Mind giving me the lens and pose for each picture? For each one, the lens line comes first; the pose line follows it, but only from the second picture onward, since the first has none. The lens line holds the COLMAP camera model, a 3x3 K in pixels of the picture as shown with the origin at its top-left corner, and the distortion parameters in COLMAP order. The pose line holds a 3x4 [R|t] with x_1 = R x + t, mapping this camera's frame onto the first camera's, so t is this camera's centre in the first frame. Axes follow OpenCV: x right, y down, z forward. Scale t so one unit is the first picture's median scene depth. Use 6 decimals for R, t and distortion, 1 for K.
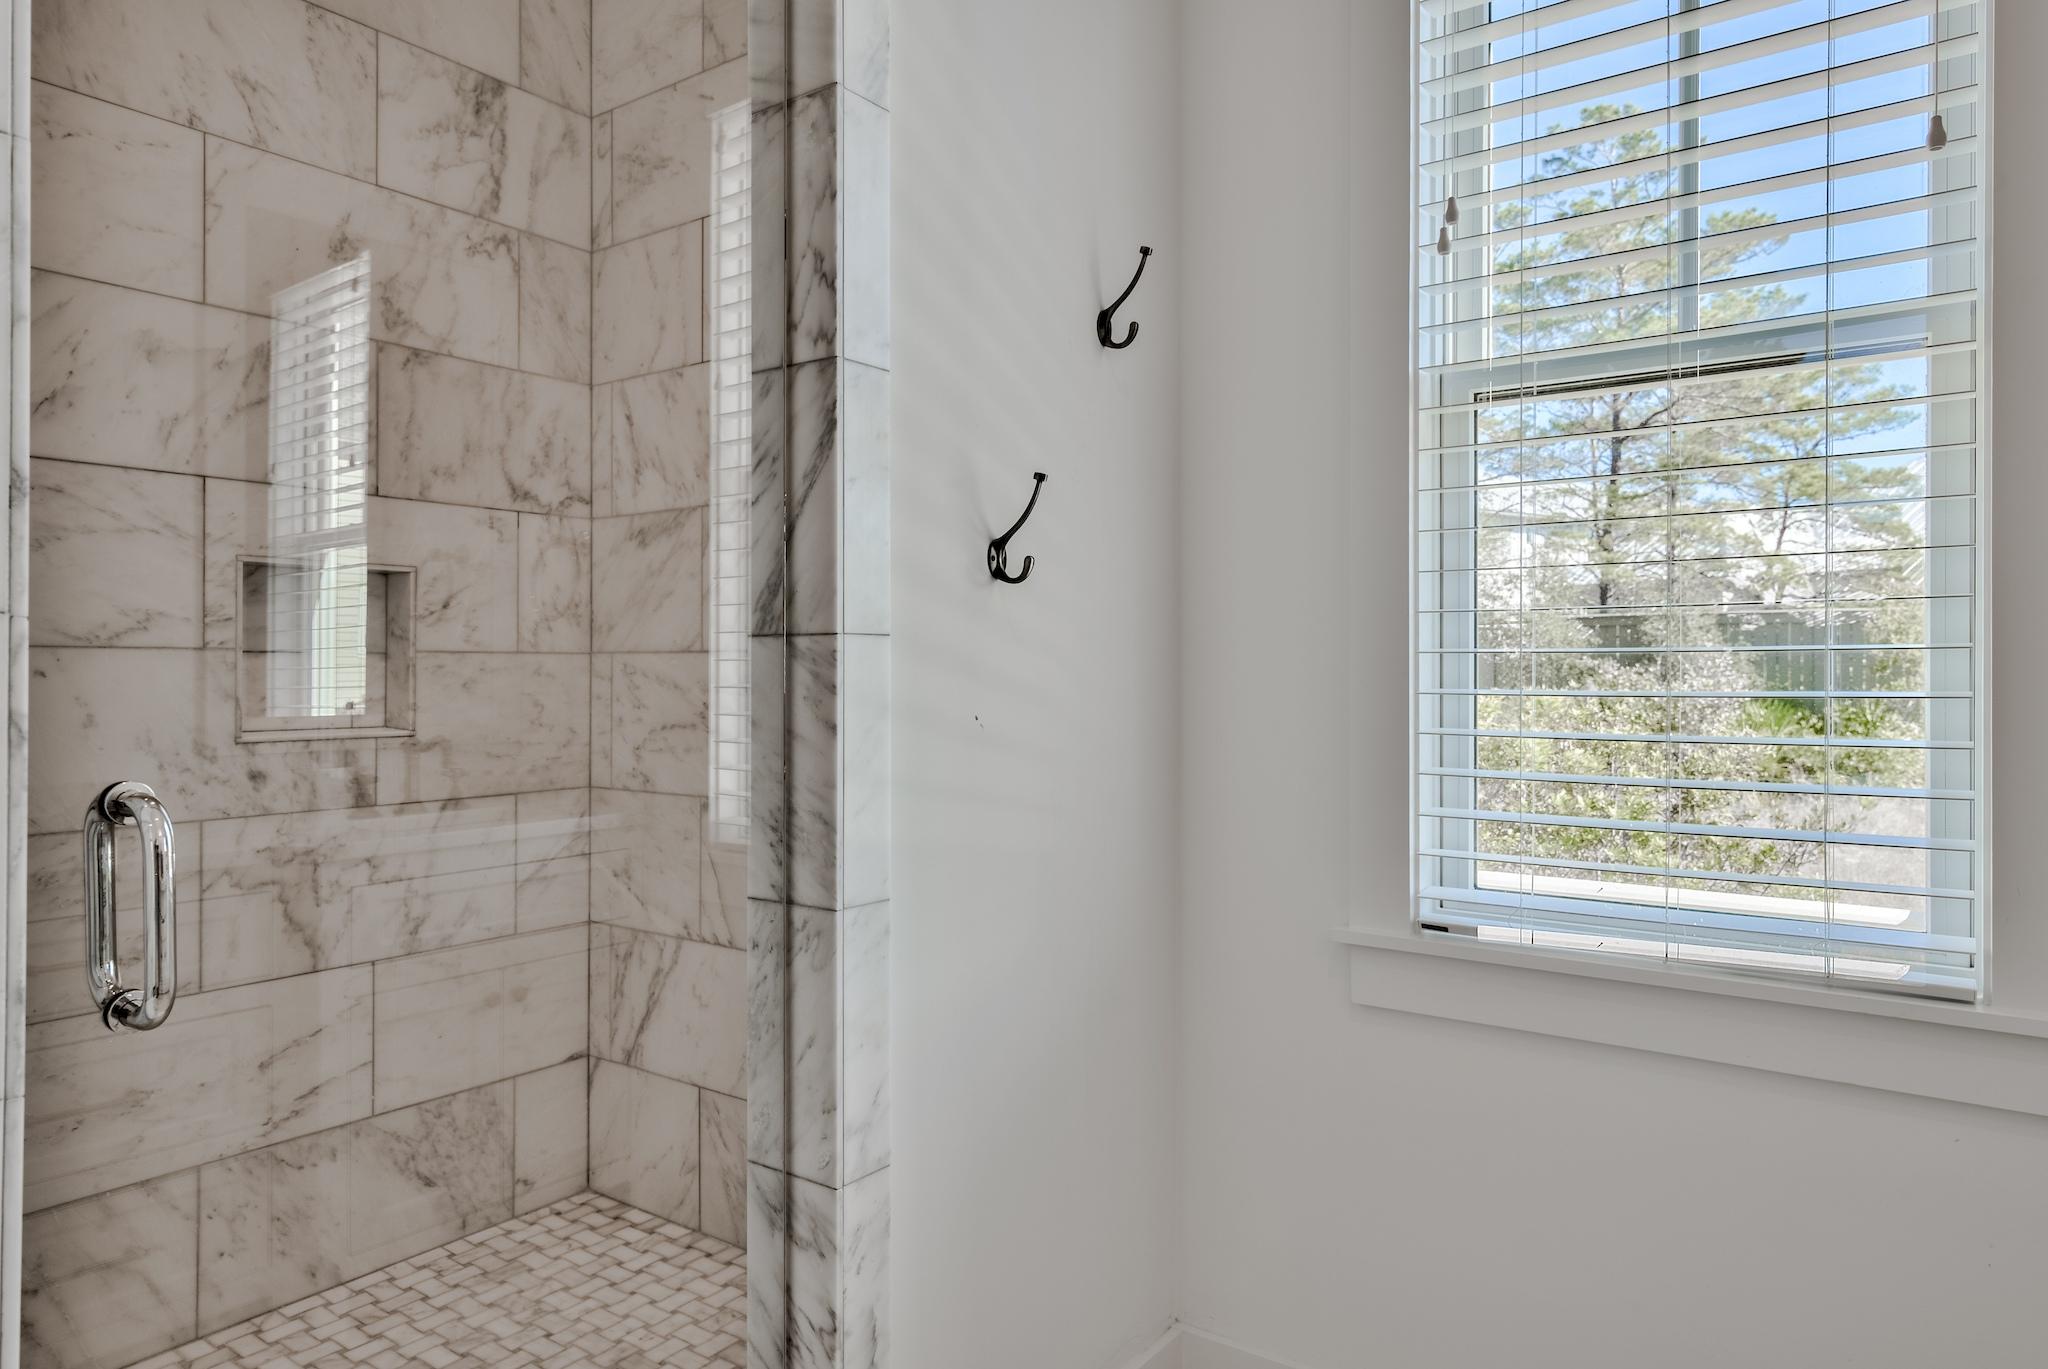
lens RADIAL K [[1284.1, 0, 1025.7], [0, 1284.1, 666.0], [0, 0, 1]] dist [0.004139, -0.000365]
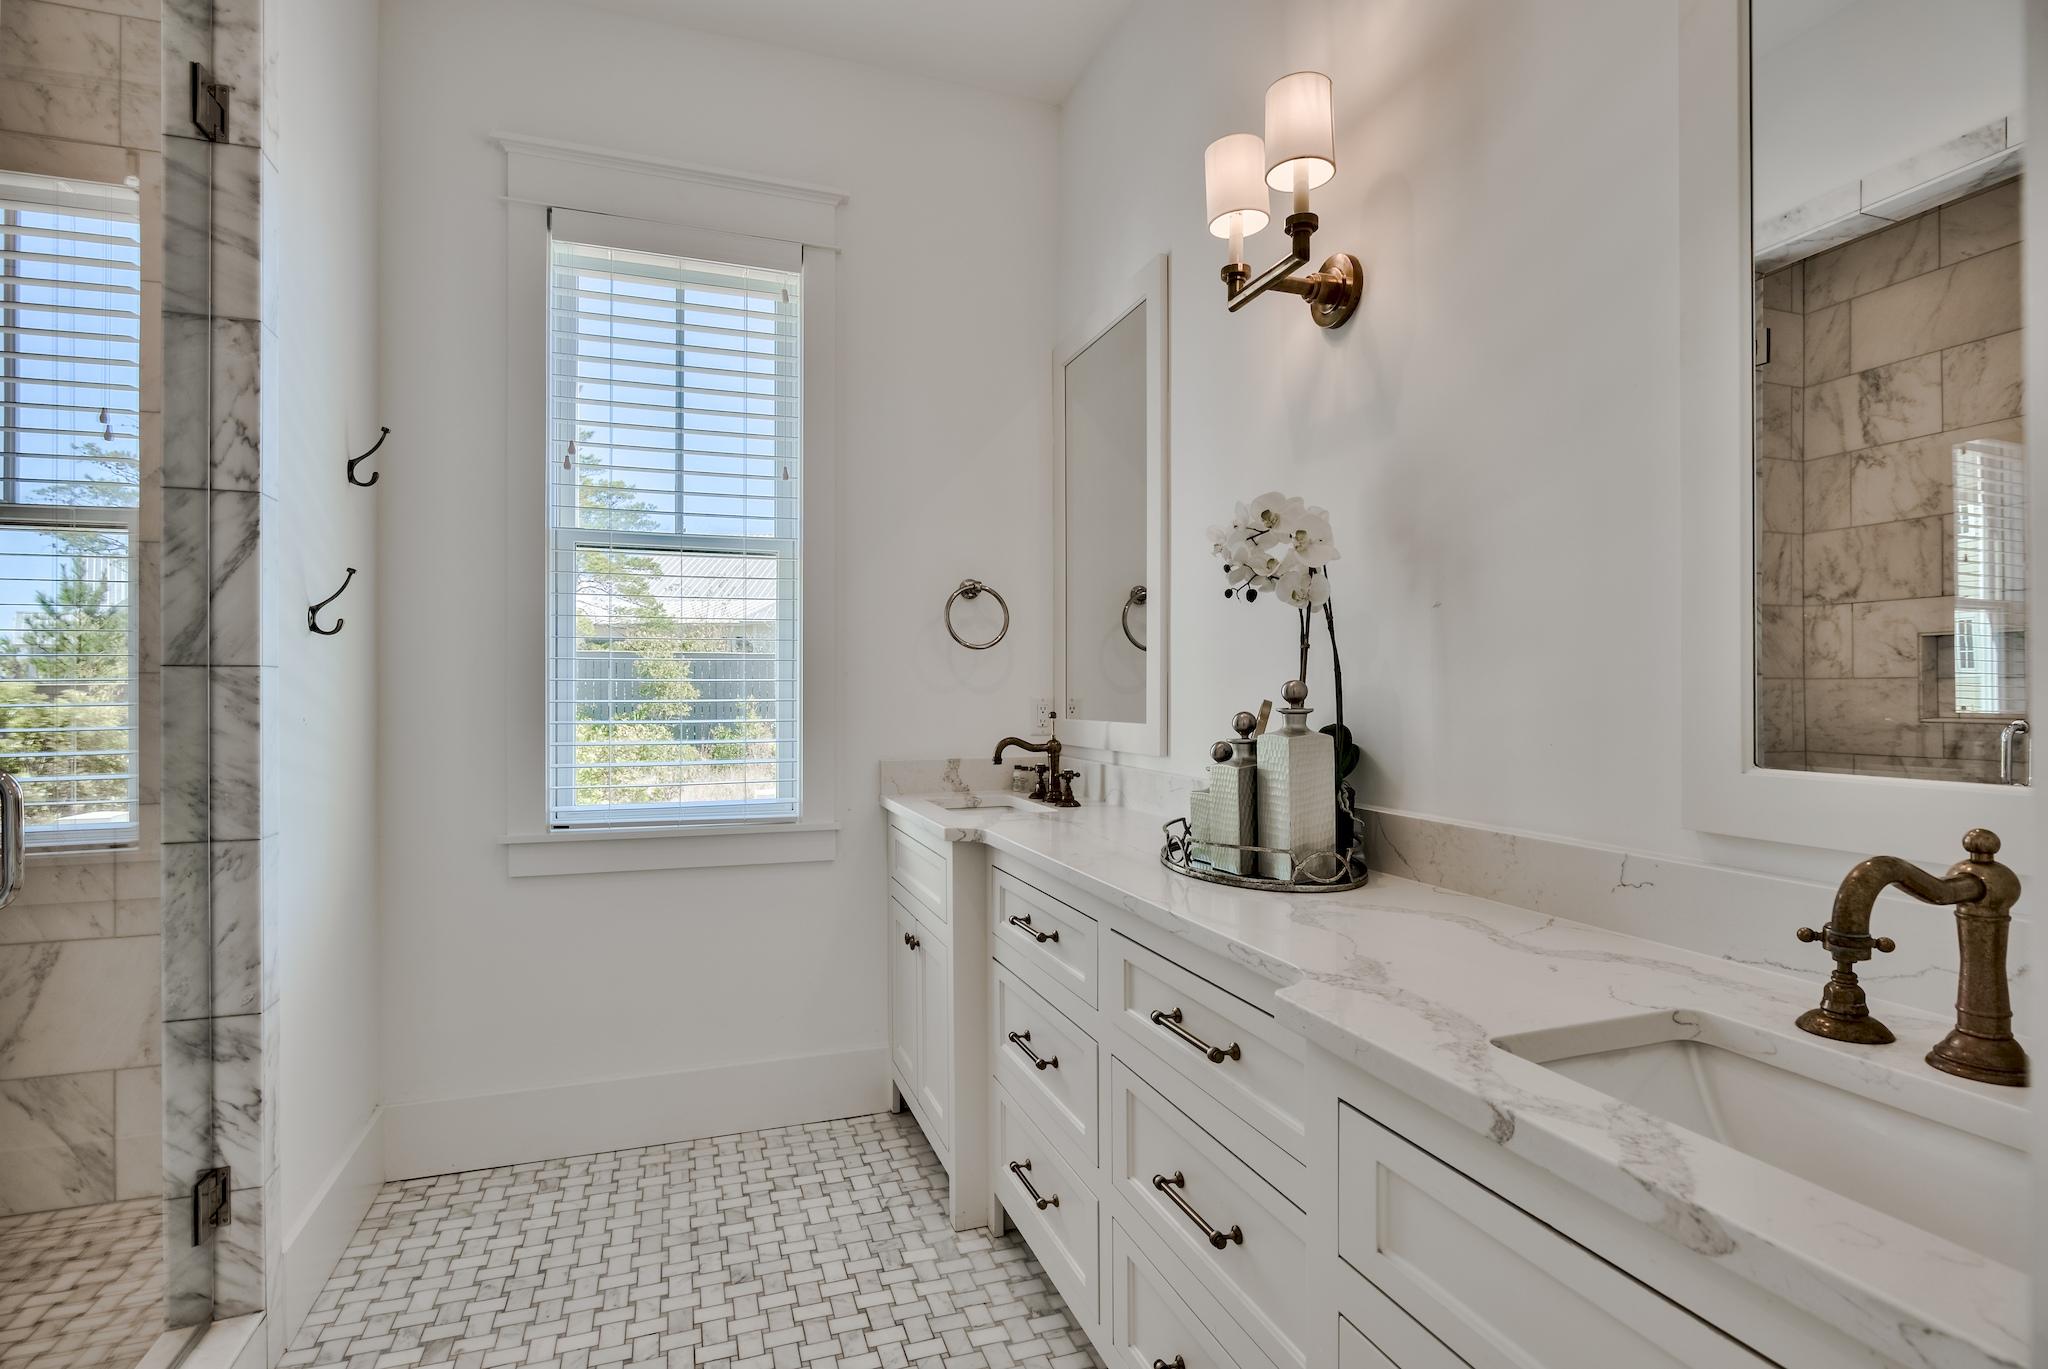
lens RADIAL K [[1007.9, 0, 1024.0], [0, 1007.9, 684.5], [0, 0, 1]] dist [0.000806, -0.000778]
pose [[0.569015, 0.005382, 0.822309, -0.624332], [-0.001617, 0.999984, -0.005426, 0.002999], [-0.822325, 0.001757, 0.569015, -0.484100]]
